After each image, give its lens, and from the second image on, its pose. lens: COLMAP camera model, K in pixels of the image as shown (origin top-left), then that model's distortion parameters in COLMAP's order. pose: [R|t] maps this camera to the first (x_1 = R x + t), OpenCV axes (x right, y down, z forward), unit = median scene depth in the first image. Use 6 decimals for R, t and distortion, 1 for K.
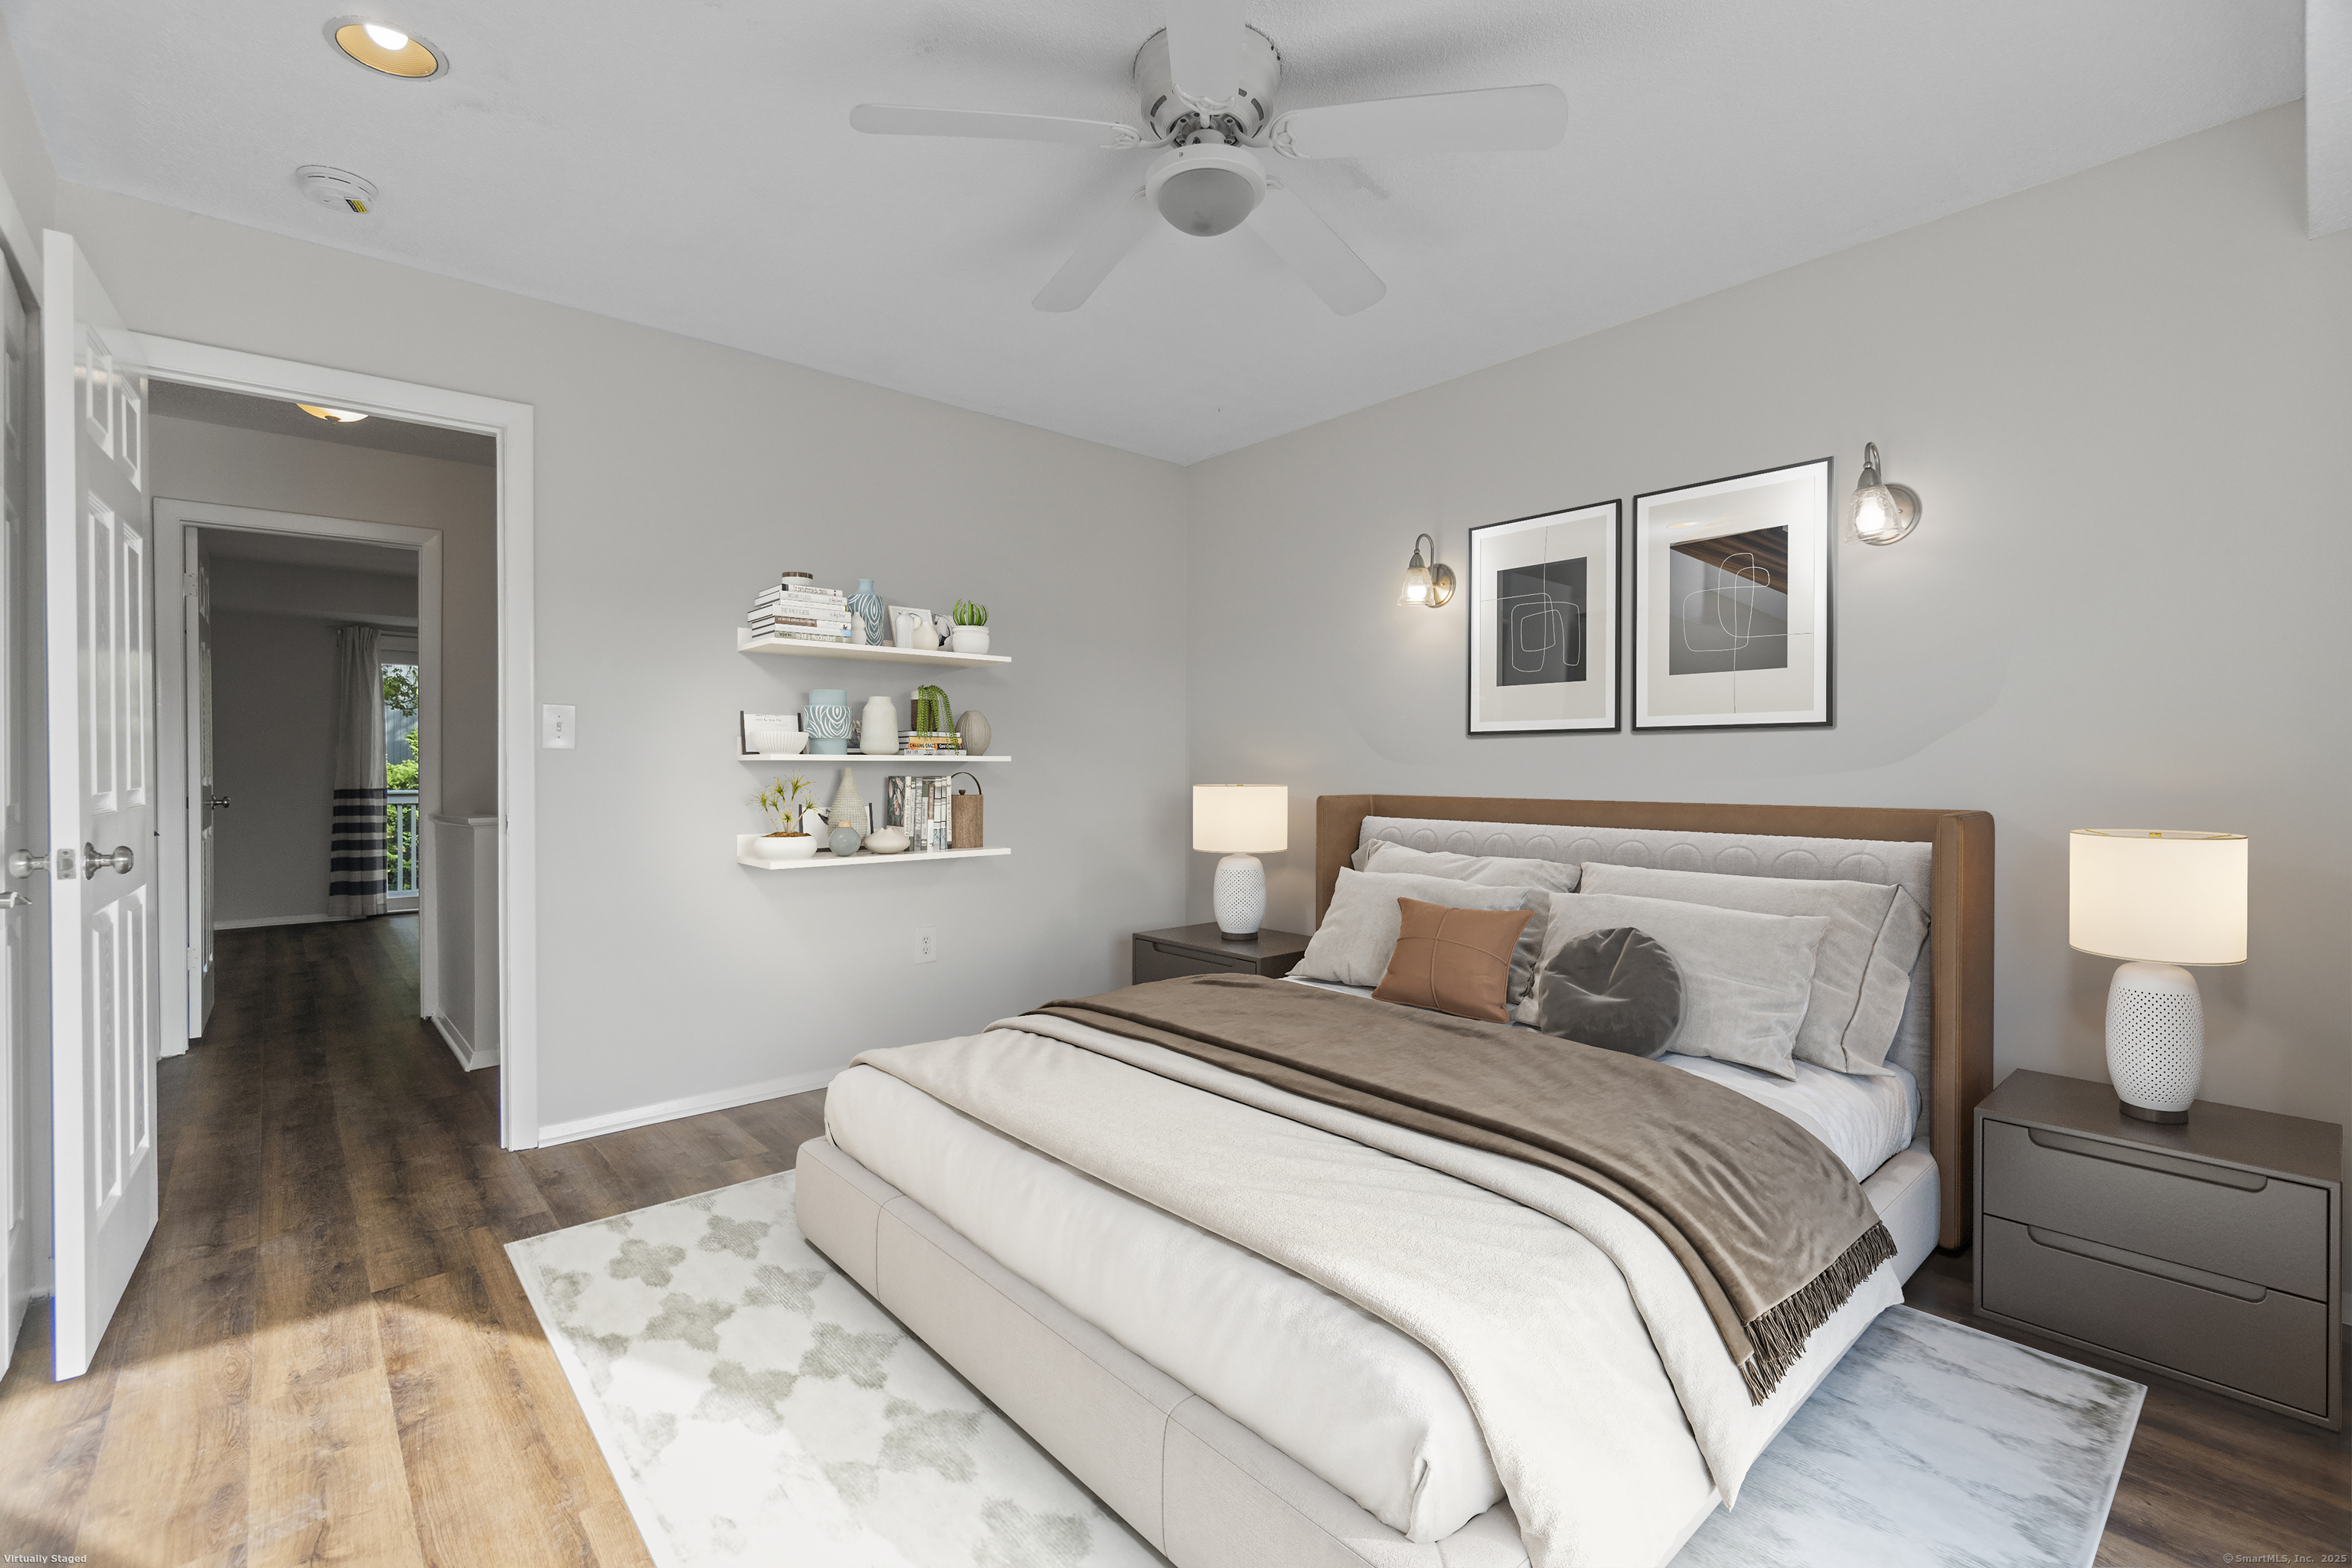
lens RADIAL K [[1053.4, 0, 1168.0], [0, 1053.4, 767.3], [0, 0, 1]] dist [0.000496, -0.001213]
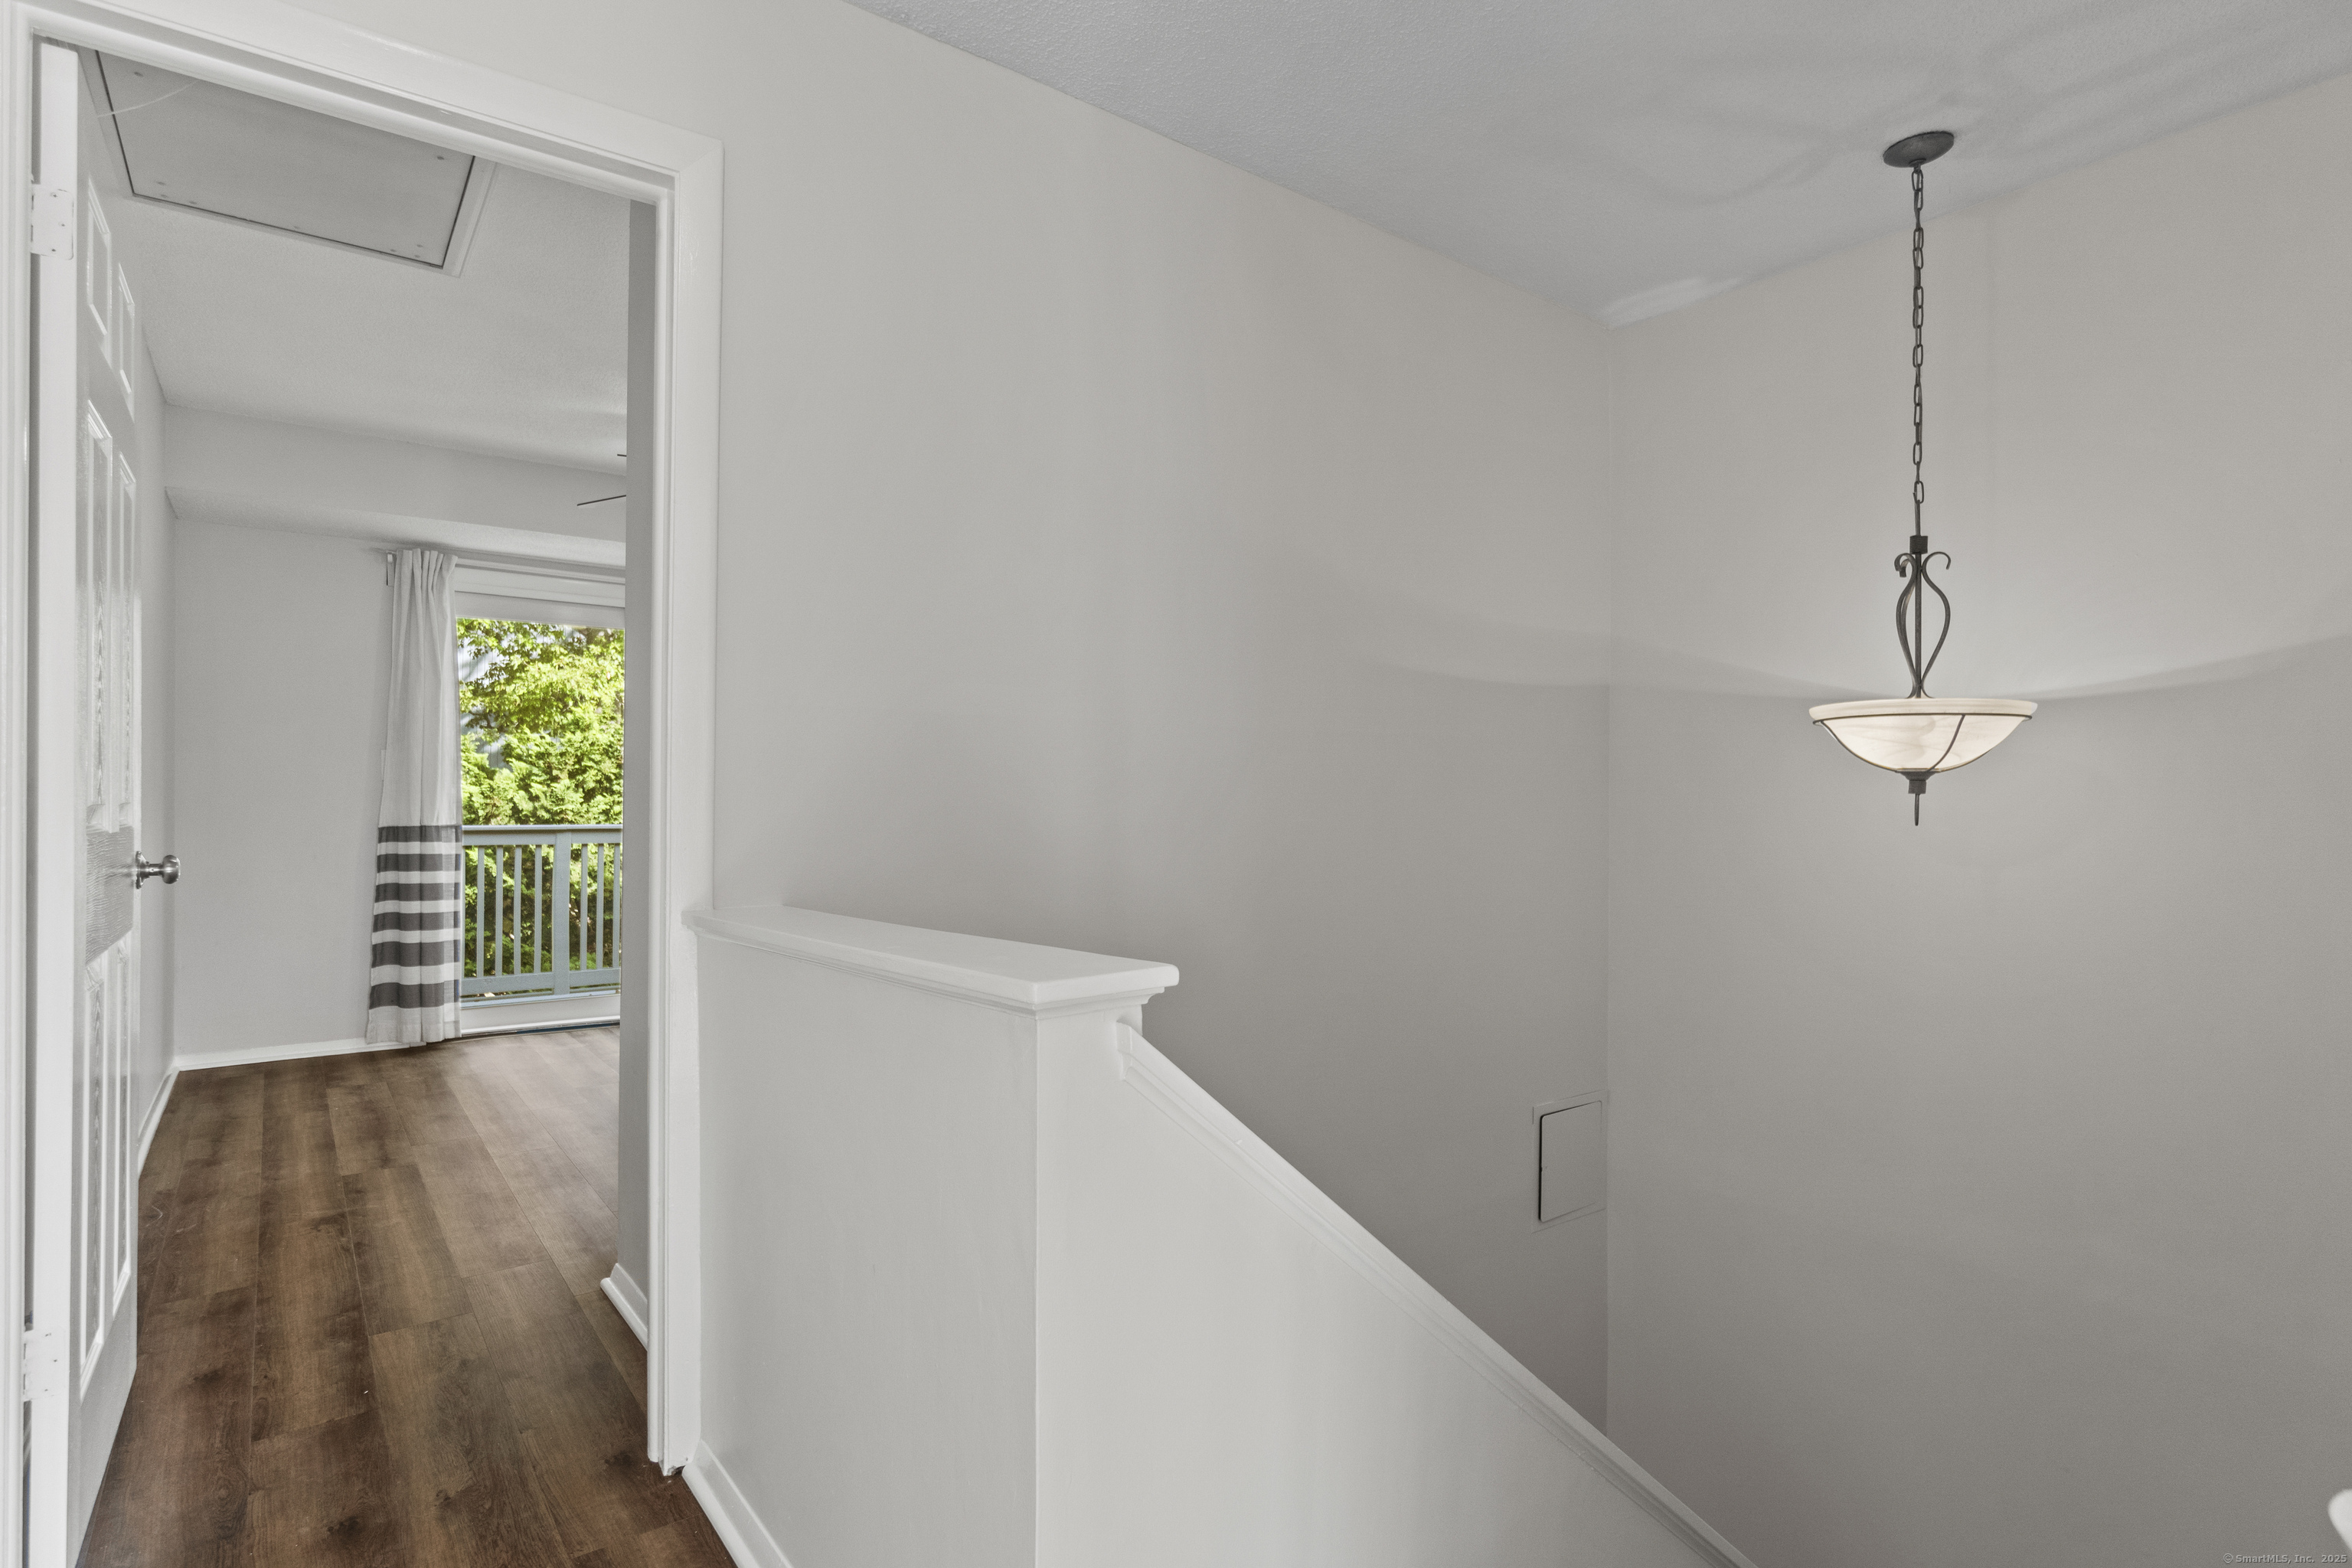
lens RADIAL K [[1227.7, 0, 1162.9], [0, 1227.7, 790.3], [0, 0, 1]] dist [-0.001658, 0.000853]
pose [[0.996773, 0.008504, -0.079820, -0.300806], [-0.009101, 0.999933, -0.007122, 0.001912], [0.079754, 0.007825, 0.996784, 0.352275]]
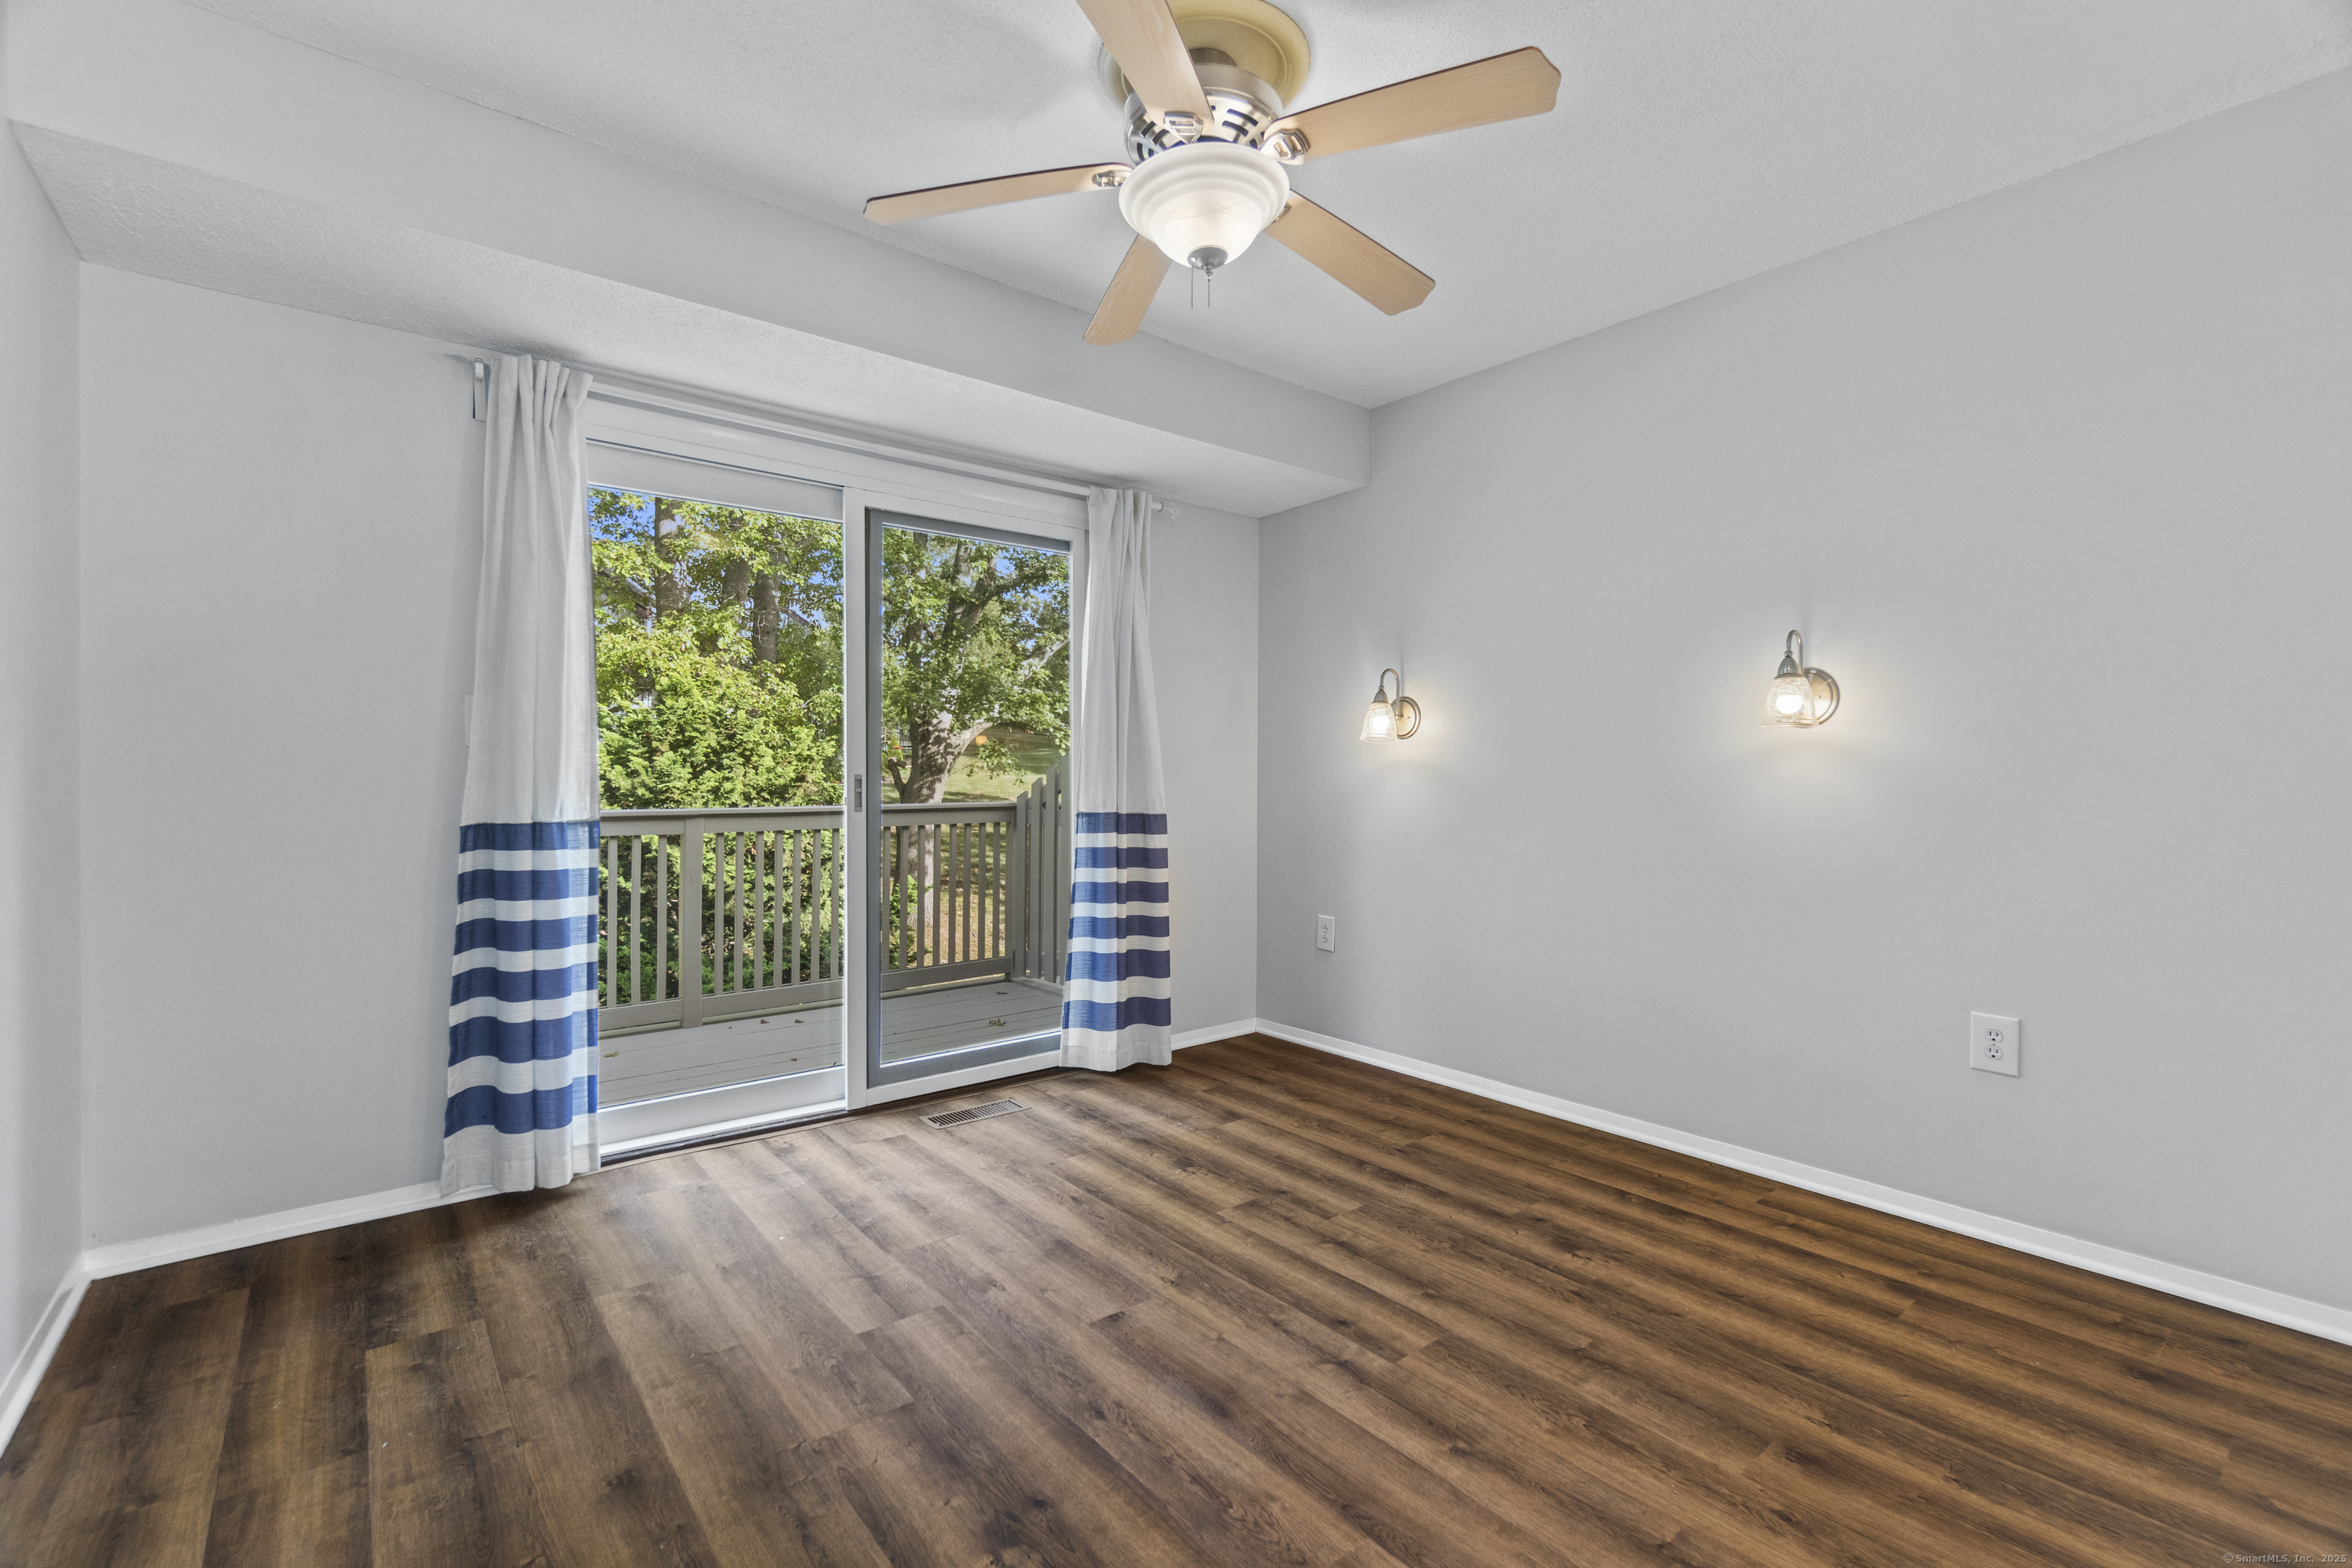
lens RADIAL K [[1053.4, 0, 1168.0], [0, 1053.4, 767.3], [0, 0, 1]] dist [0.000496, -0.001213]
pose [[0.999117, 0.007091, -0.041409, -0.542939], [-0.007322, 0.999959, -0.005420, 0.002542], [0.041369, 0.005719, 0.999128, 0.660961]]
